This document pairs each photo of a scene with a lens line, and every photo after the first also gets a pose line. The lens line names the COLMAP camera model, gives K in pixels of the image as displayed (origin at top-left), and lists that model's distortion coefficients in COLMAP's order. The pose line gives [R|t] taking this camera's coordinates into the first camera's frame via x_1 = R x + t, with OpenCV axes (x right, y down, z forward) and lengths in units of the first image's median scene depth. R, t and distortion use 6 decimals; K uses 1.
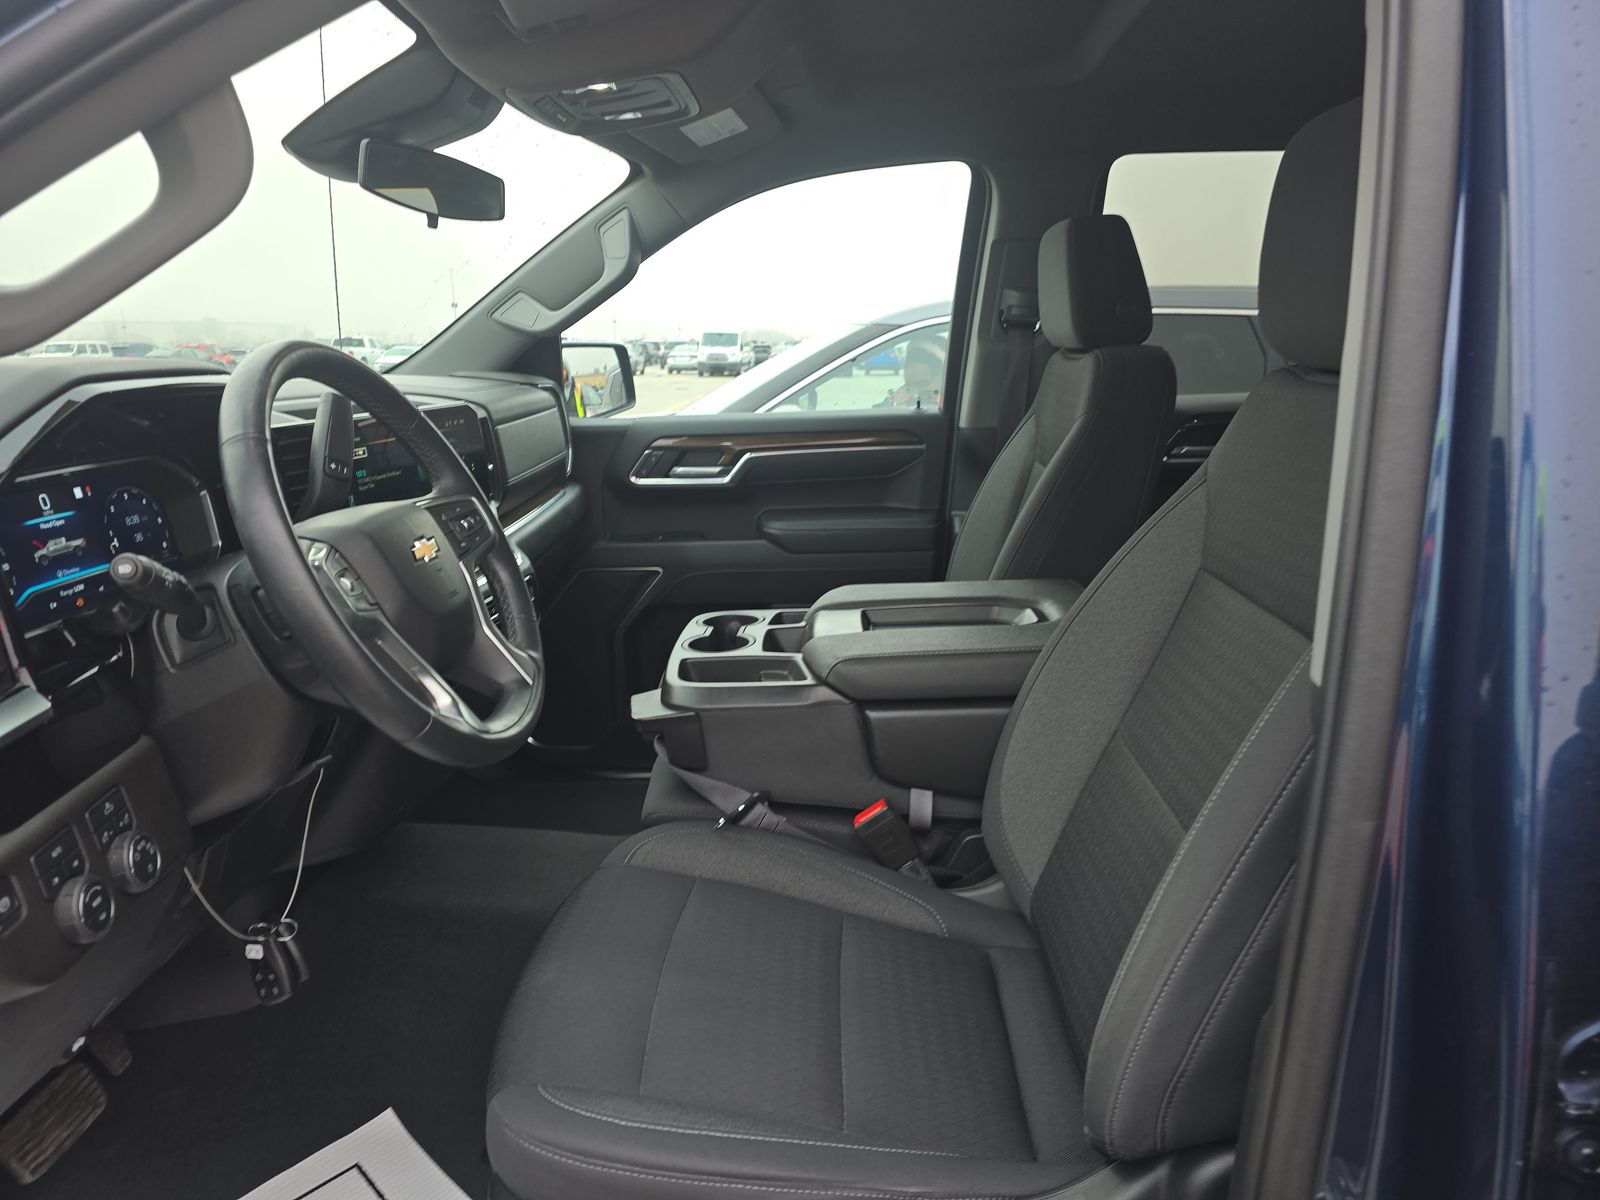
lens RADIAL K [[1071.0, 0, 804.0], [0, 1071.0, 607.1], [0, 0, 1]] dist [0.087869, -0.100214]
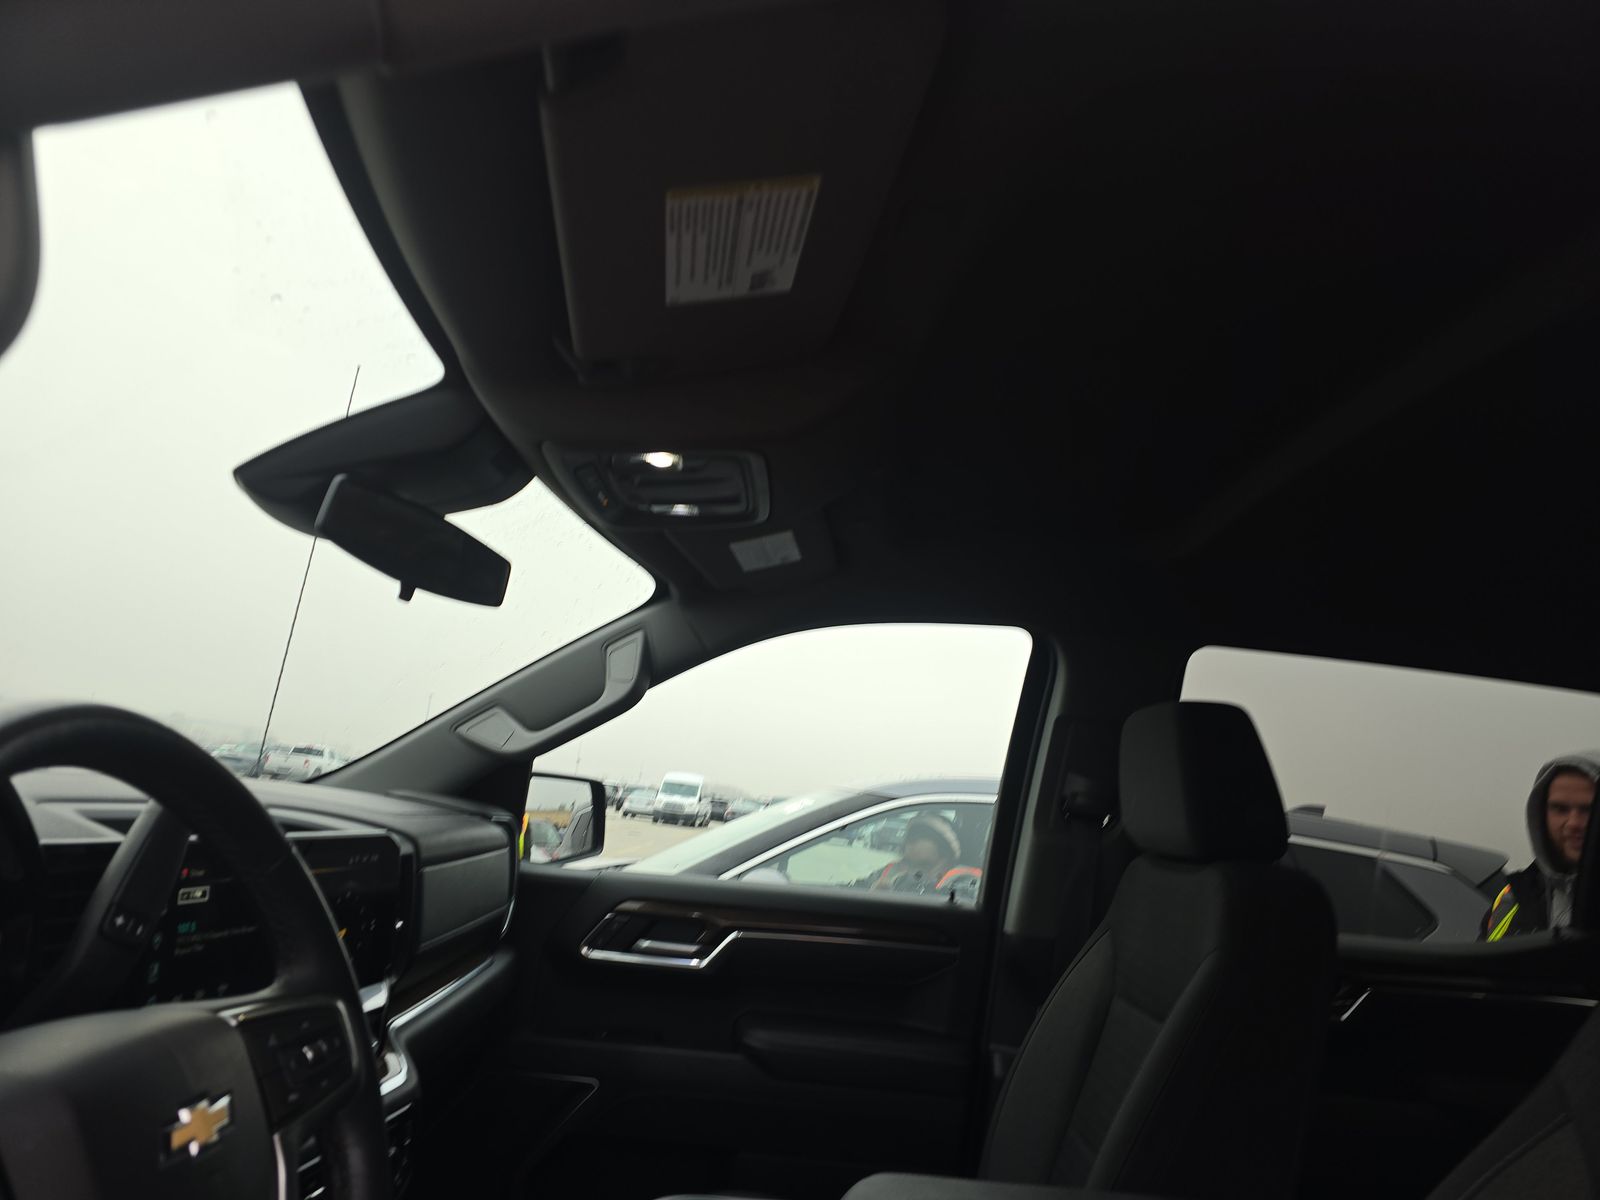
lens RADIAL K [[1071.0, 0, 804.0], [0, 1071.0, 607.1], [0, 0, 1]] dist [0.087869, -0.100214]
pose [[0.991930, 0.125560, 0.017570, -0.051450], [-0.107274, 0.905062, -0.411527, -0.042829], [-0.067573, 0.406322, 0.911228, 0.195279]]
